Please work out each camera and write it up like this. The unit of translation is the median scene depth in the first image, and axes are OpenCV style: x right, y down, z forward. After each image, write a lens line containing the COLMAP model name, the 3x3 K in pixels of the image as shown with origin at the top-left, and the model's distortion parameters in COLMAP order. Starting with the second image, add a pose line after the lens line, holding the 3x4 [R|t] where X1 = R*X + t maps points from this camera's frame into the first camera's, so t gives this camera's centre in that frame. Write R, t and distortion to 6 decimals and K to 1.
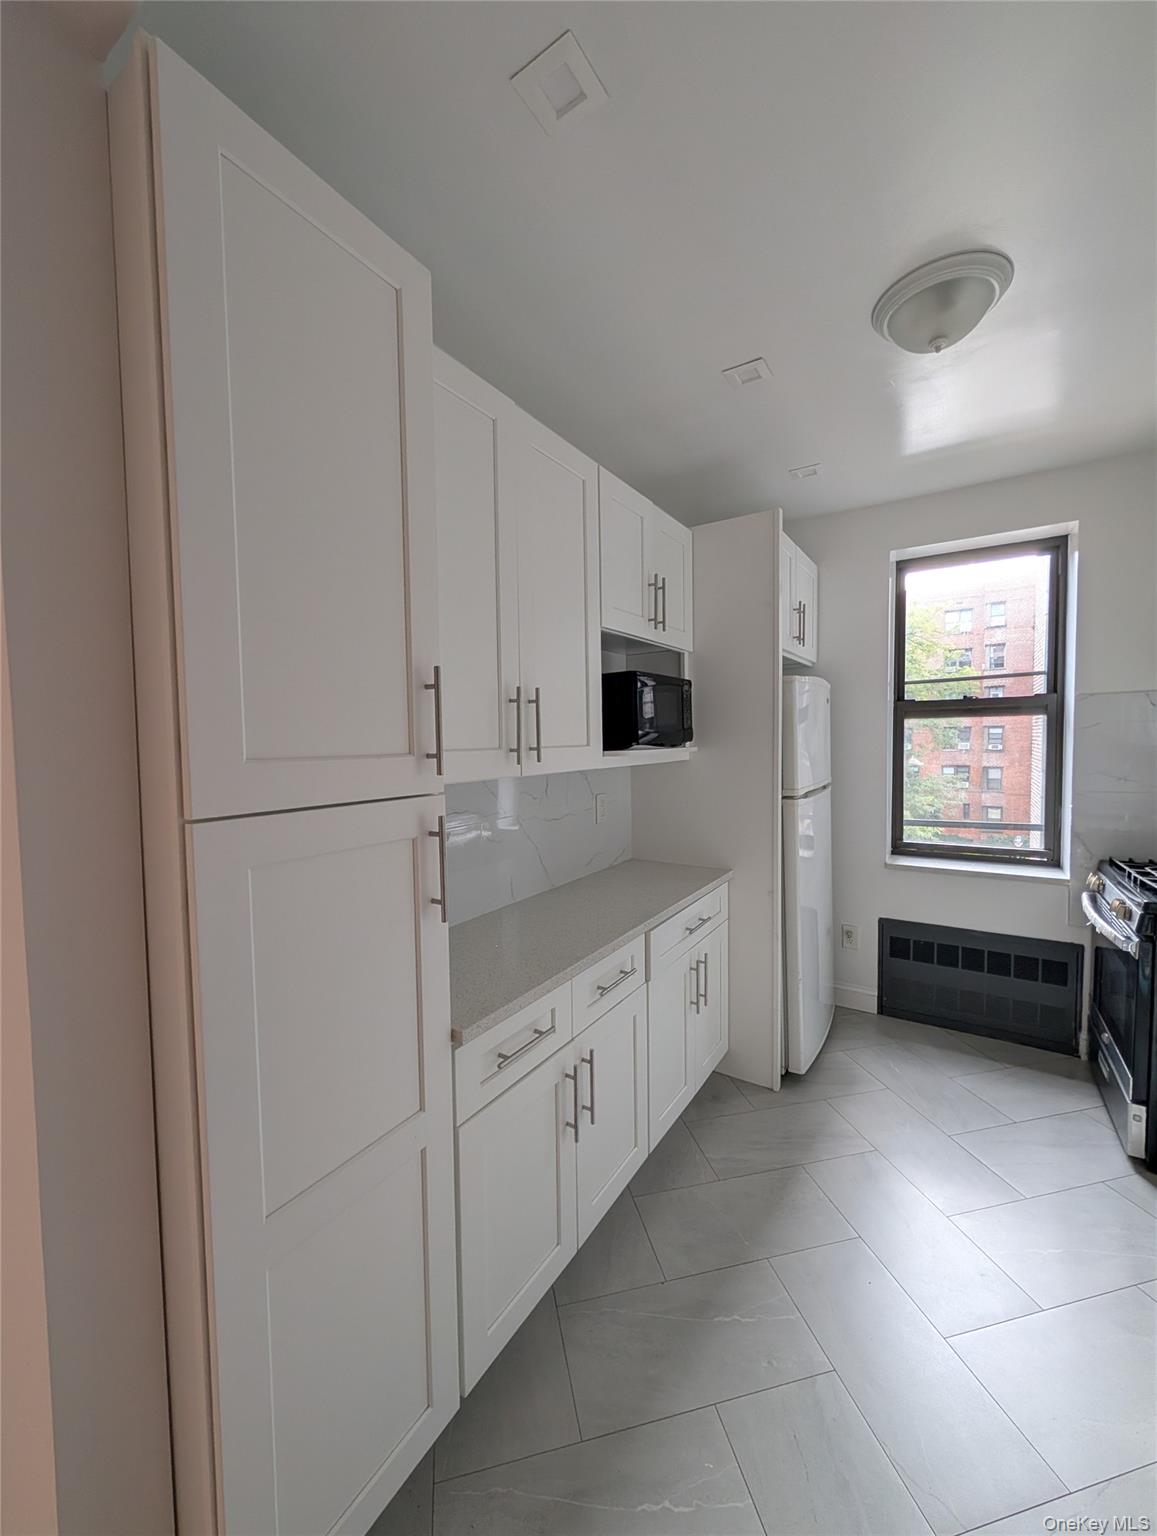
lens RADIAL K [[590.1, 0, 582.2], [0, 590.1, 767.0], [0, 0, 1]] dist [0.000196, -0.000092]
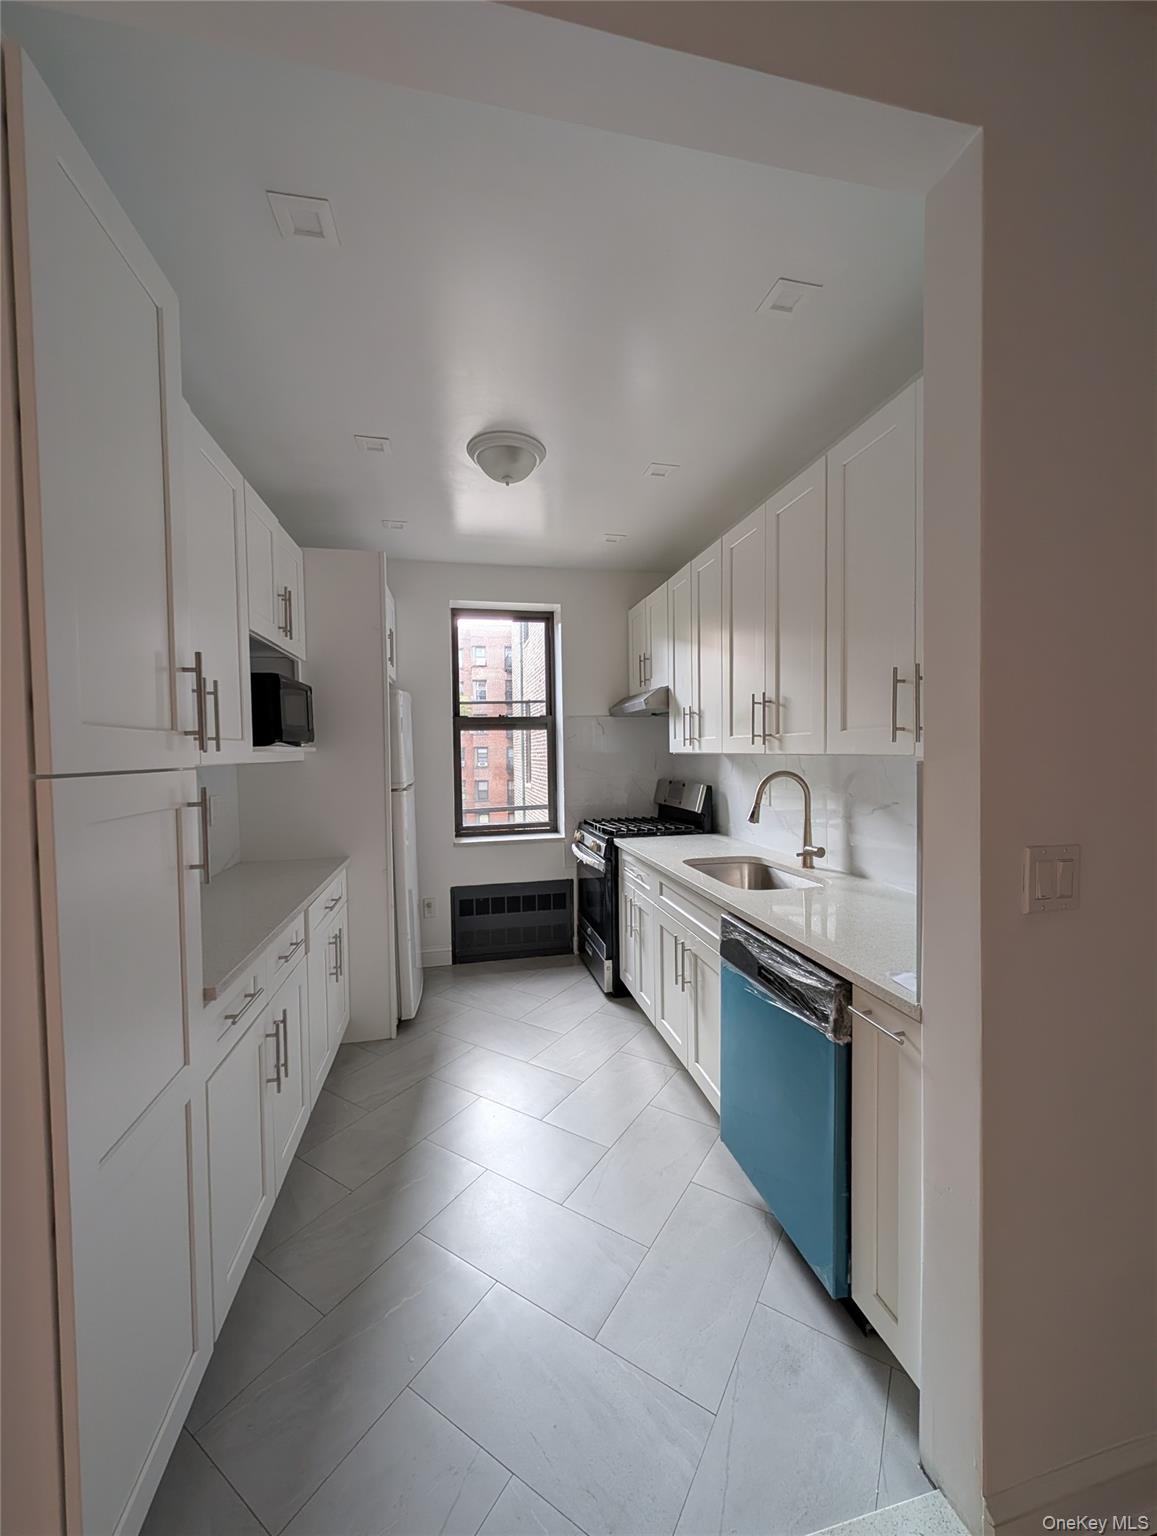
lens RADIAL K [[590.1, 0, 582.2], [0, 590.1, 767.0], [0, 0, 1]] dist [0.000196, -0.000092]
pose [[0.708367, -0.015677, 0.705671, -0.214349], [0.040419, 0.999014, -0.018380, 0.039051], [-0.704686, 0.041543, 0.708302, -0.117964]]
